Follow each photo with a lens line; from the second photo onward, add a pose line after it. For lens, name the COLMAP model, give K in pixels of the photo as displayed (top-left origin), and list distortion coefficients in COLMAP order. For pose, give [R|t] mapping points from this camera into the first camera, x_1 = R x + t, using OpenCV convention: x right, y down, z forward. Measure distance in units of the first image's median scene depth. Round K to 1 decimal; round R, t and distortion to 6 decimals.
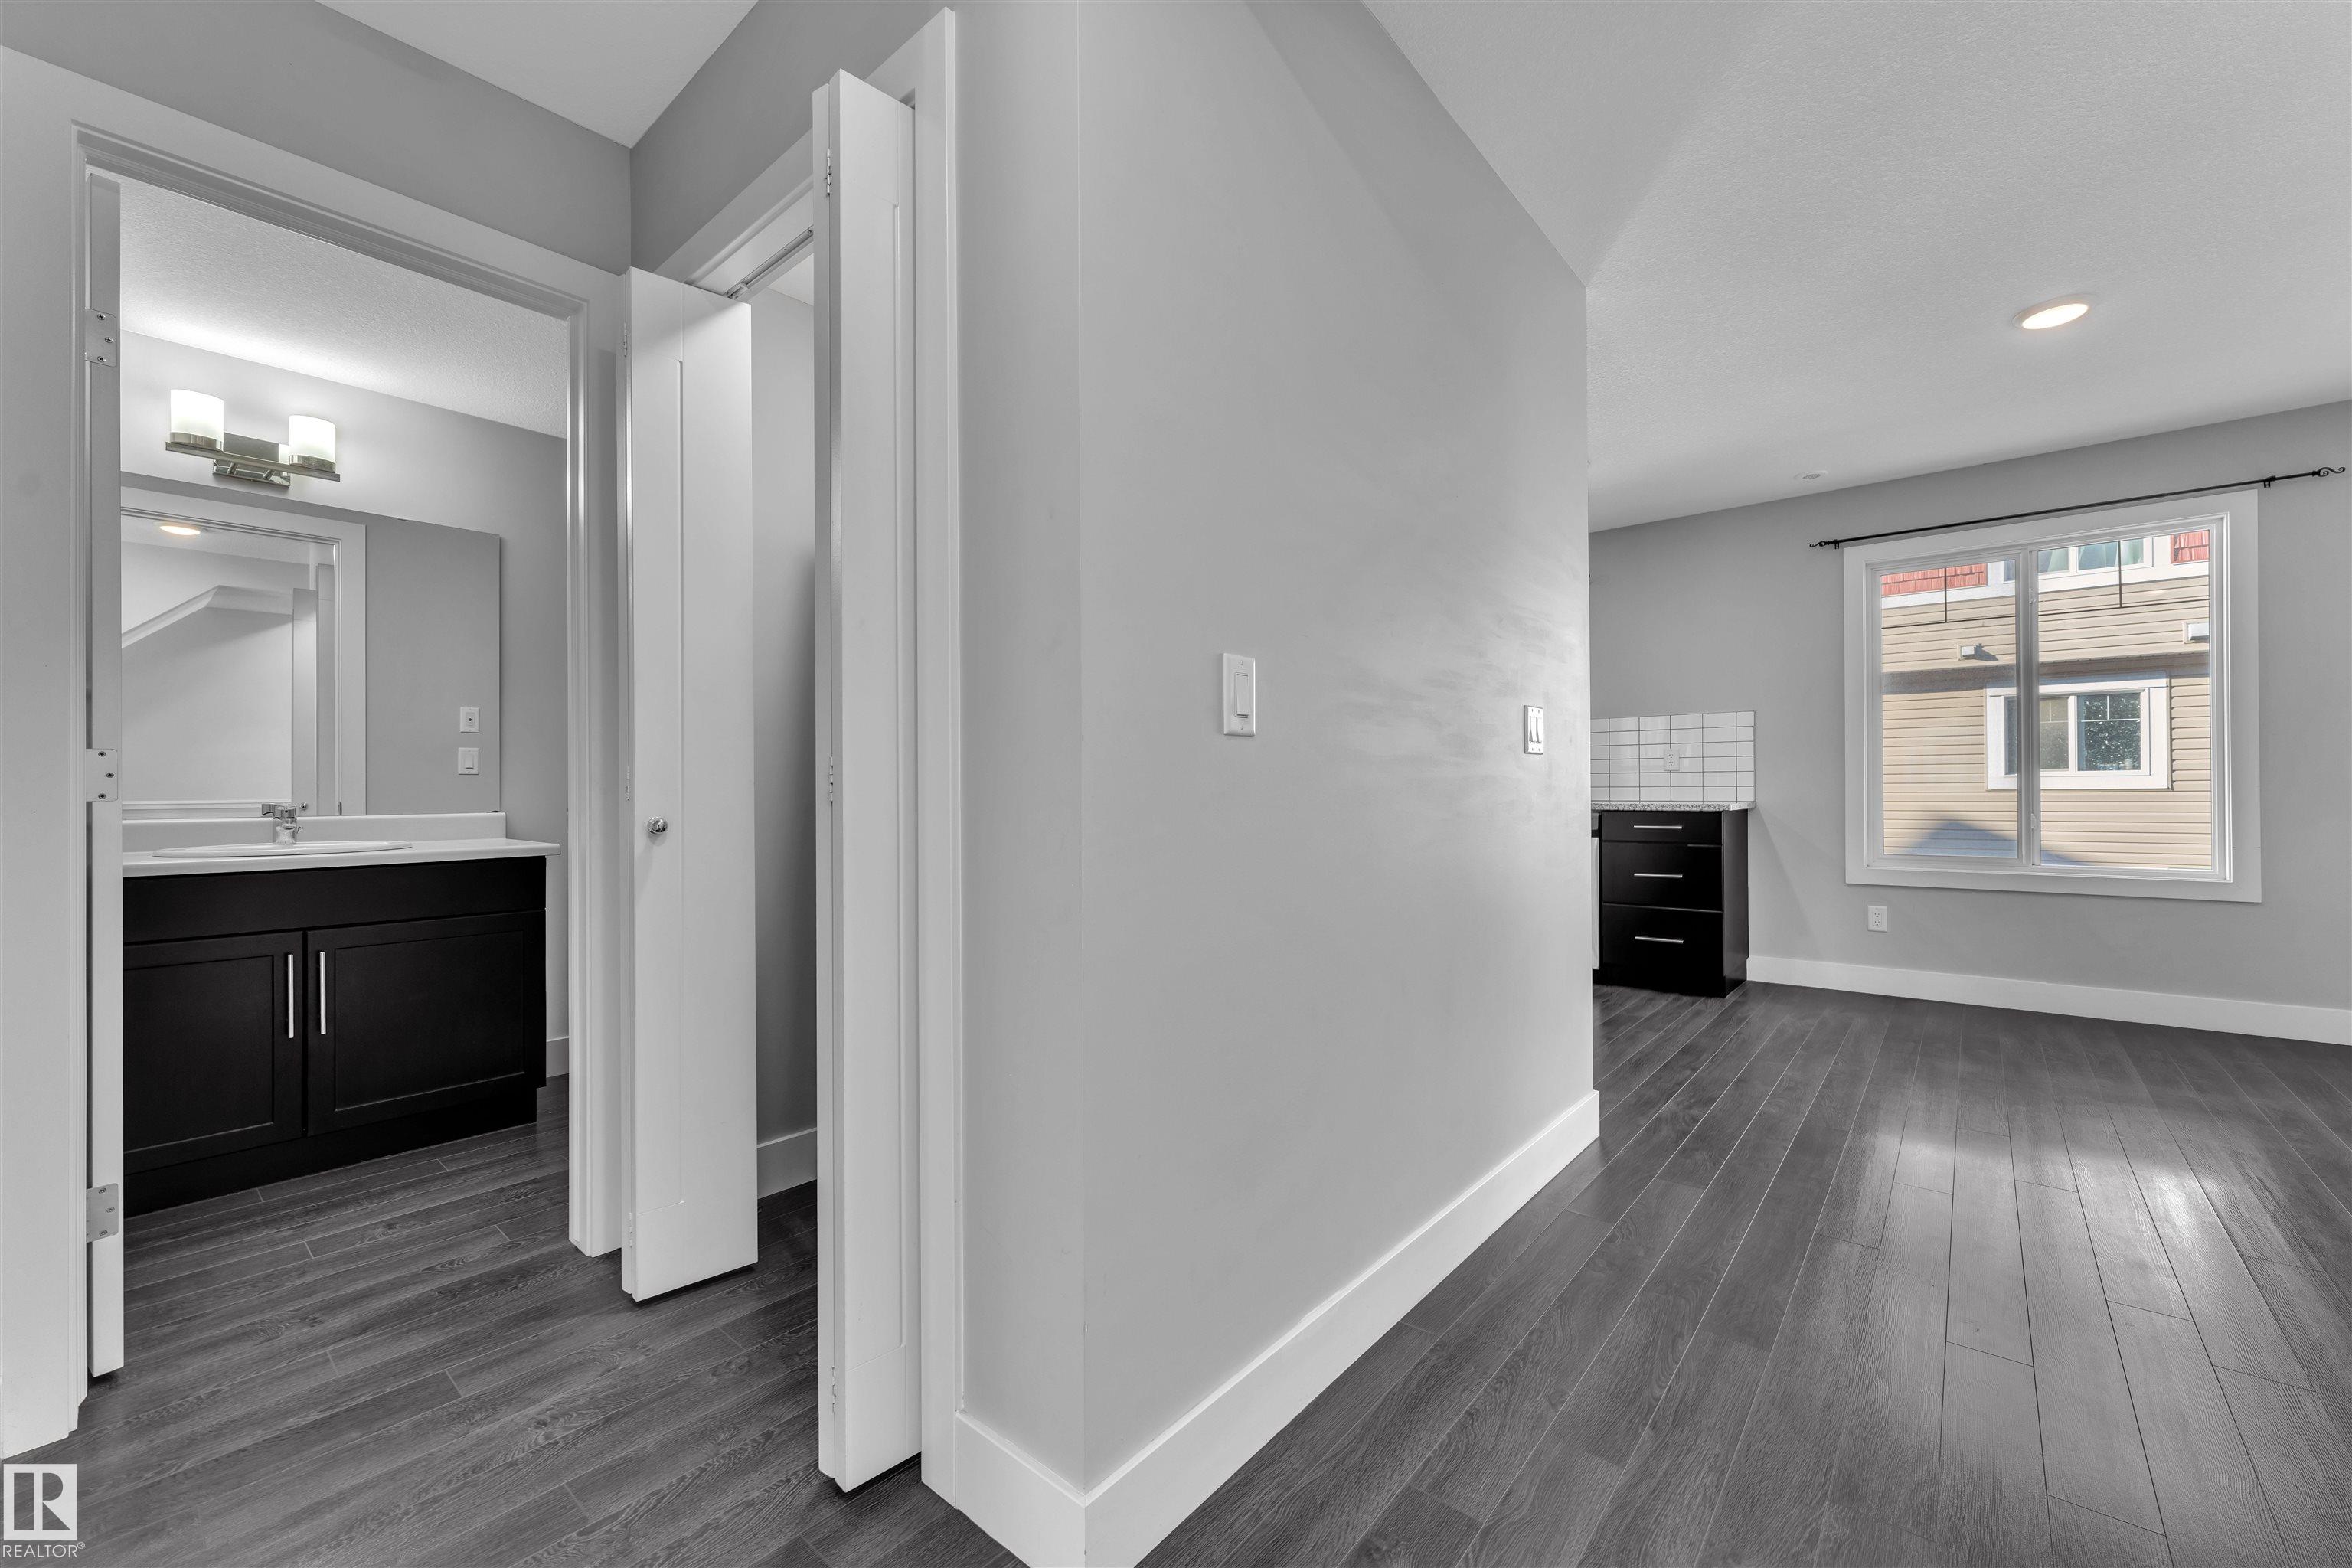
lens RADIAL K [[947.6, 0, 1169.5], [0, 947.6, 784.5], [0, 0, 1]] dist [-0.000568, -0.000068]
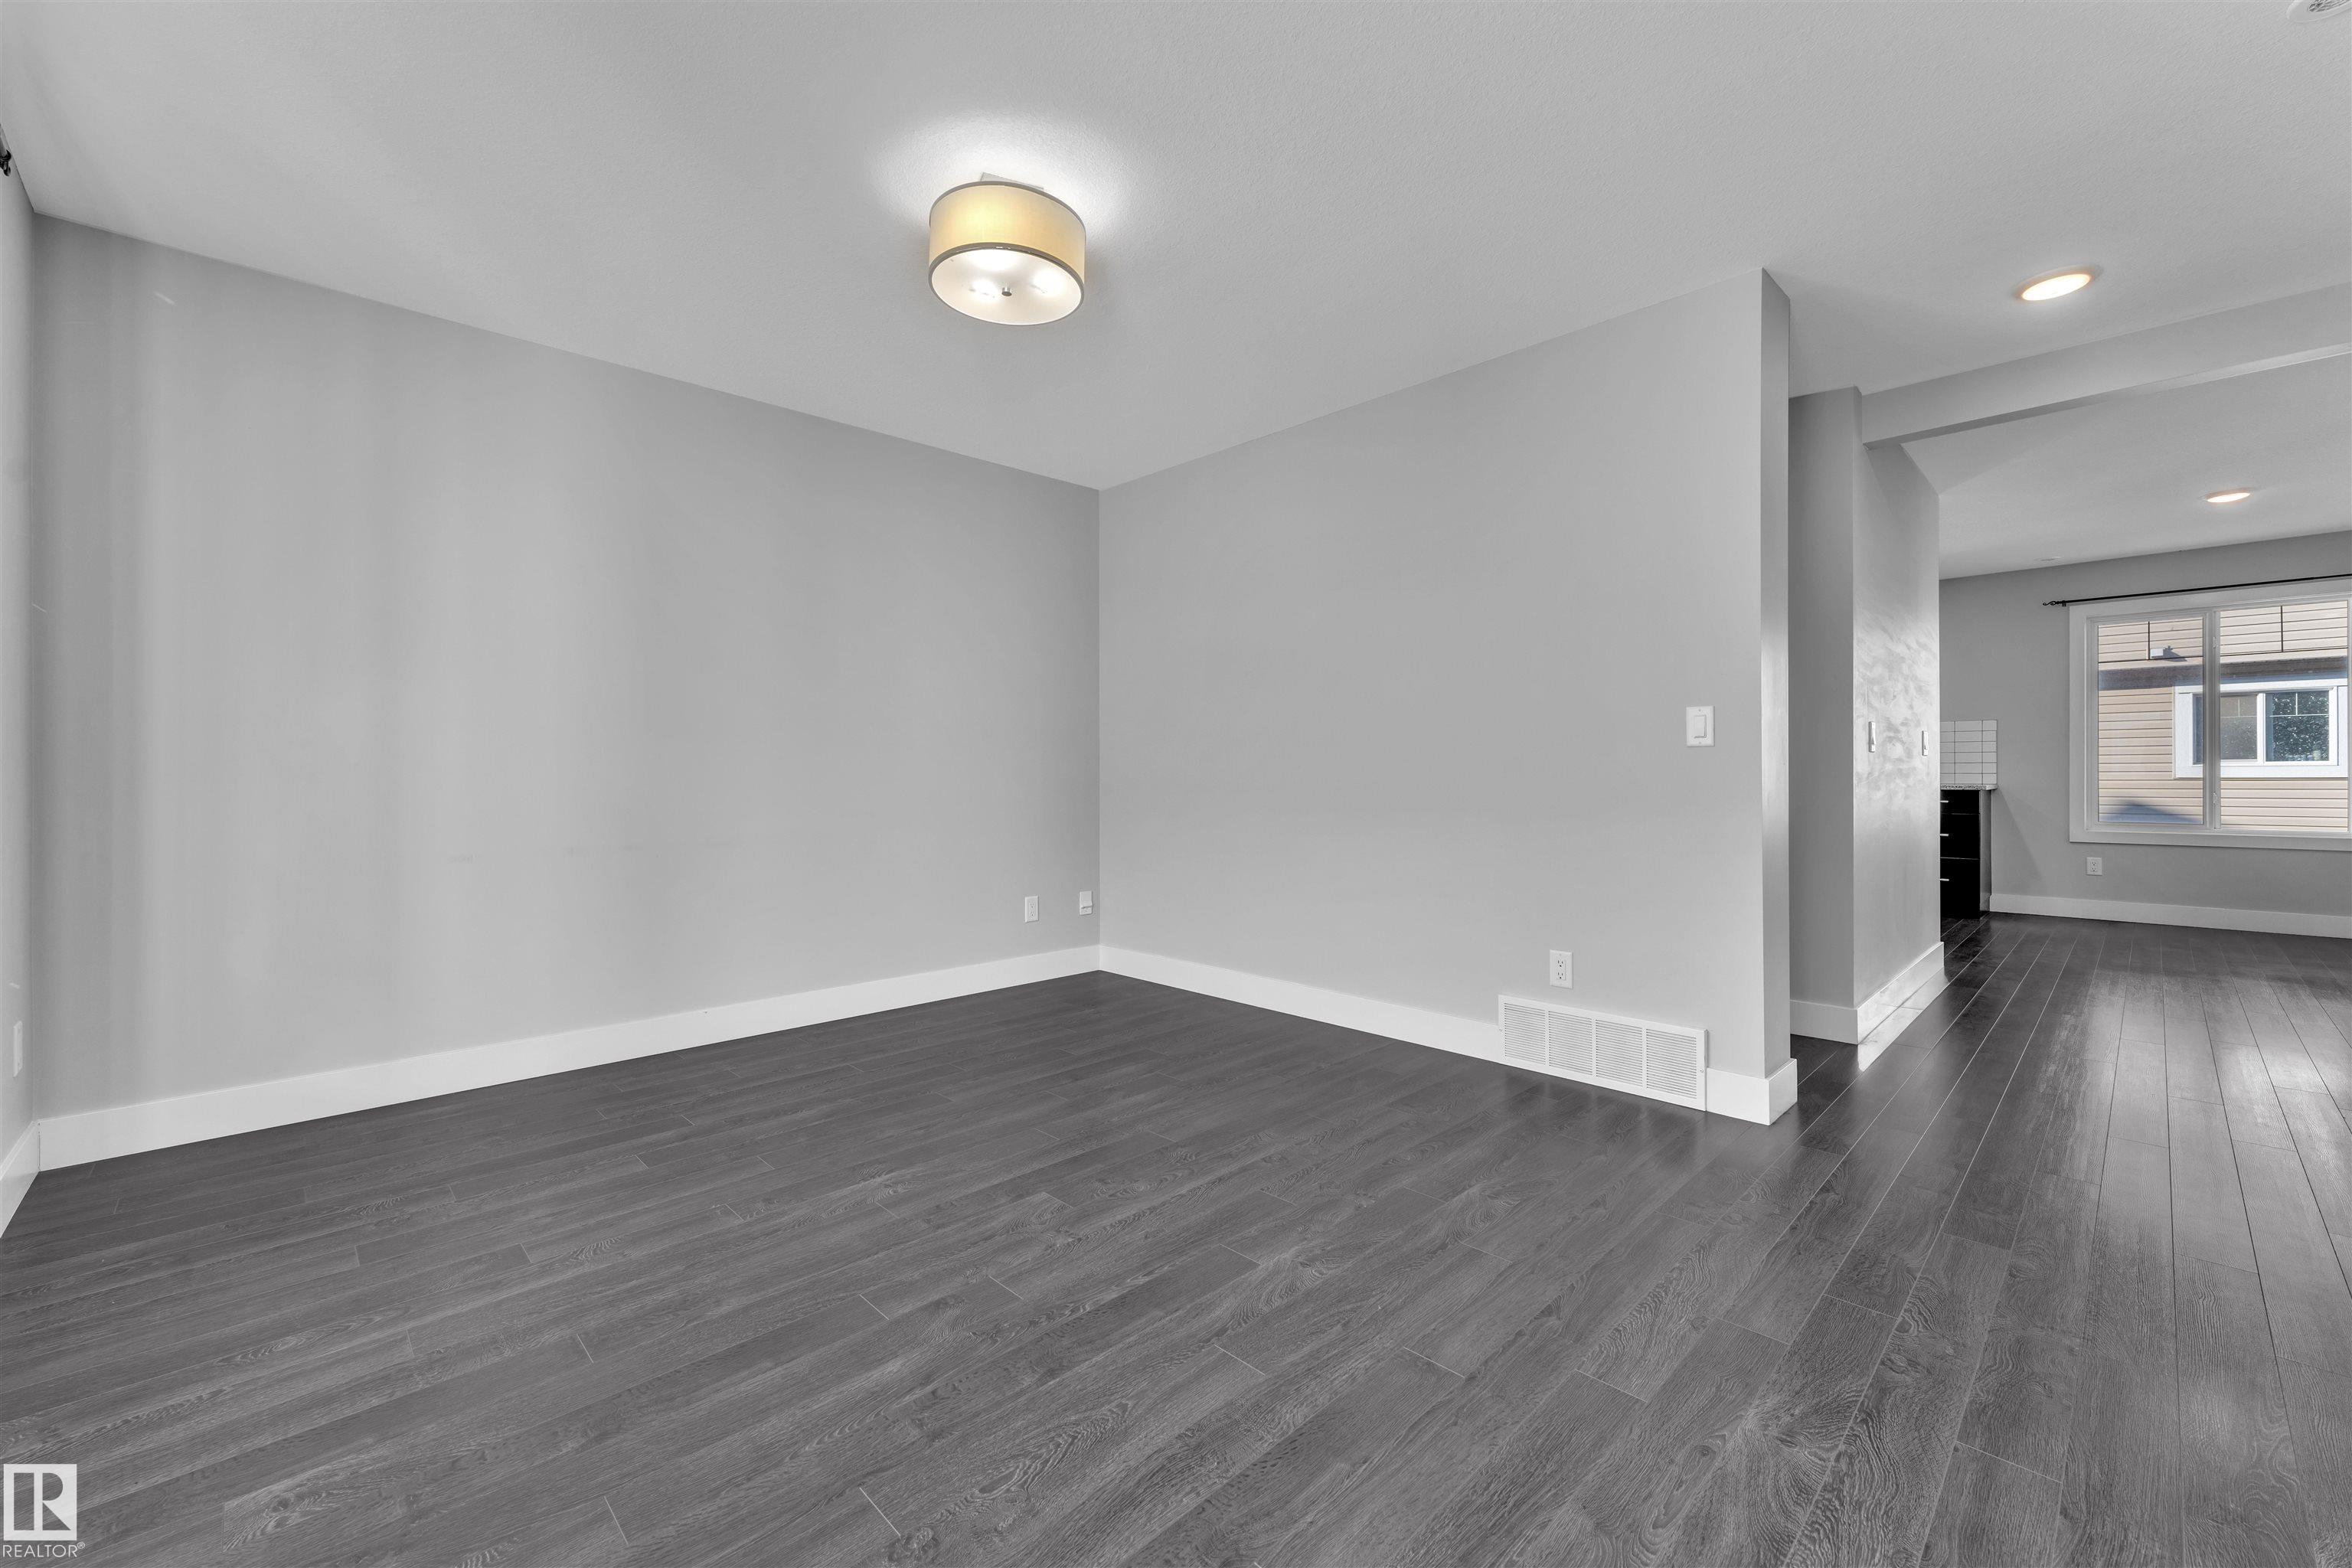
lens RADIAL K [[960.7, 0, 1165.3], [0, 960.7, 776.6], [0, 0, 1]] dist [0.001425, 0.000510]
pose [[0.995505, 0.002844, -0.094662, -0.222264], [-0.002434, 0.999987, 0.004445, 0.001643], [0.094673, -0.004195, 0.995500, -0.251369]]
